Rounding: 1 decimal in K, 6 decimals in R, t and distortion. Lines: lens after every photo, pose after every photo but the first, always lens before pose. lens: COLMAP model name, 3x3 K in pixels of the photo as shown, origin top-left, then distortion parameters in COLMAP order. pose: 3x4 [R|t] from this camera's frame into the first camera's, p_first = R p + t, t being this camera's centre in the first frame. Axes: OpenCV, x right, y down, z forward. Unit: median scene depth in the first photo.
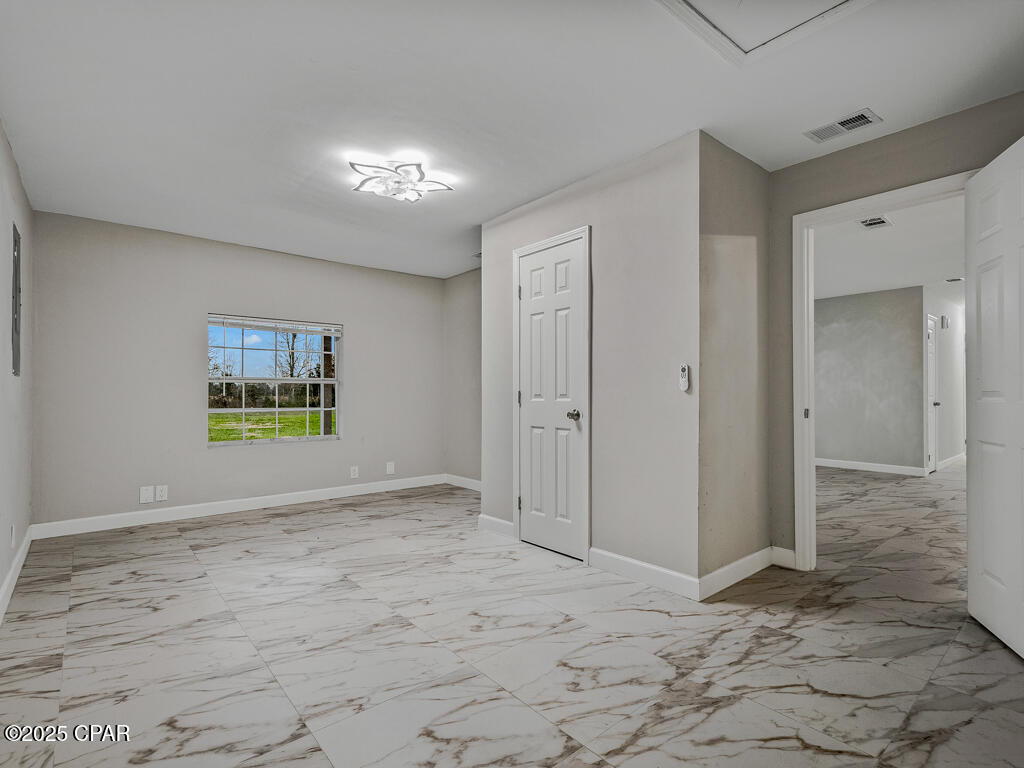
lens RADIAL K [[503.4, 0, 502.5], [0, 503.4, 388.8], [0, 0, 1]] dist [0.007195, 0.000646]
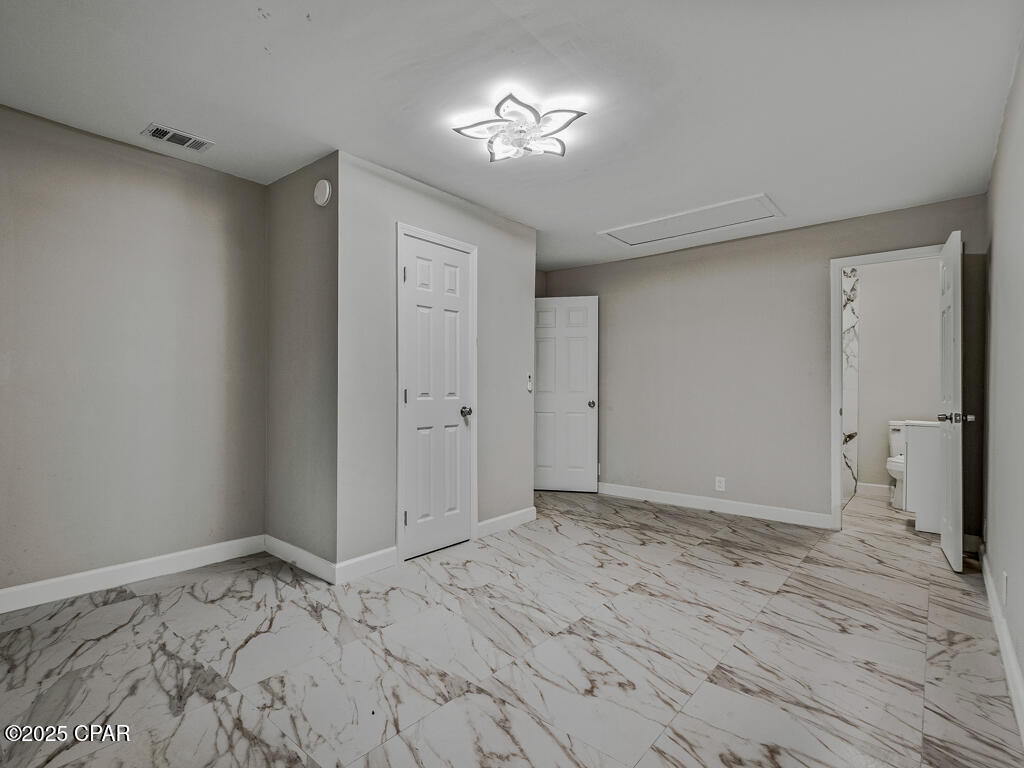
lens RADIAL K [[503.4, 0, 502.5], [0, 503.4, 388.8], [0, 0, 1]] dist [0.007195, 0.000646]
pose [[-0.169129, 0.006017, 0.985576, -1.303963], [-0.012738, 0.999884, -0.008290, 0.013962], [-0.985512, -0.013957, -0.169033, 1.512356]]
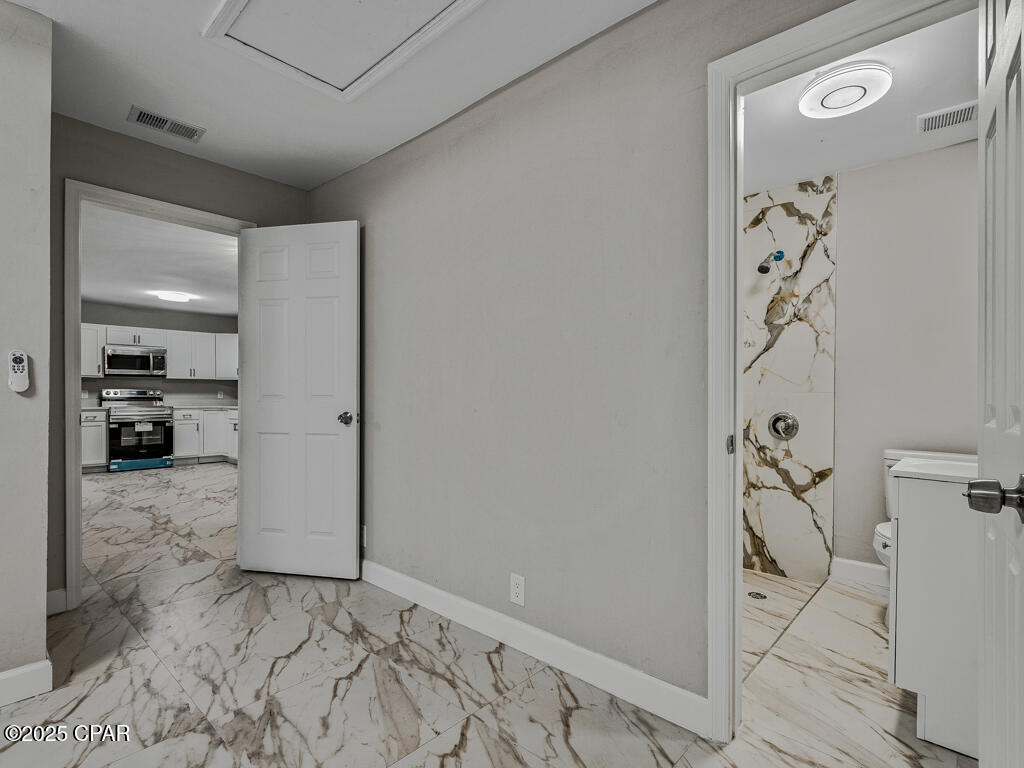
lens RADIAL K [[508.4, 0, 543.4], [0, 508.4, 396.8], [0, 0, 1]] dist [0.003463, -0.000830]
pose [[-0.176222, -0.001237, 0.984350, -0.386160], [-0.014079, 0.999900, -0.001264, 0.000446], [-0.984250, -0.014081, -0.176221, 0.398910]]
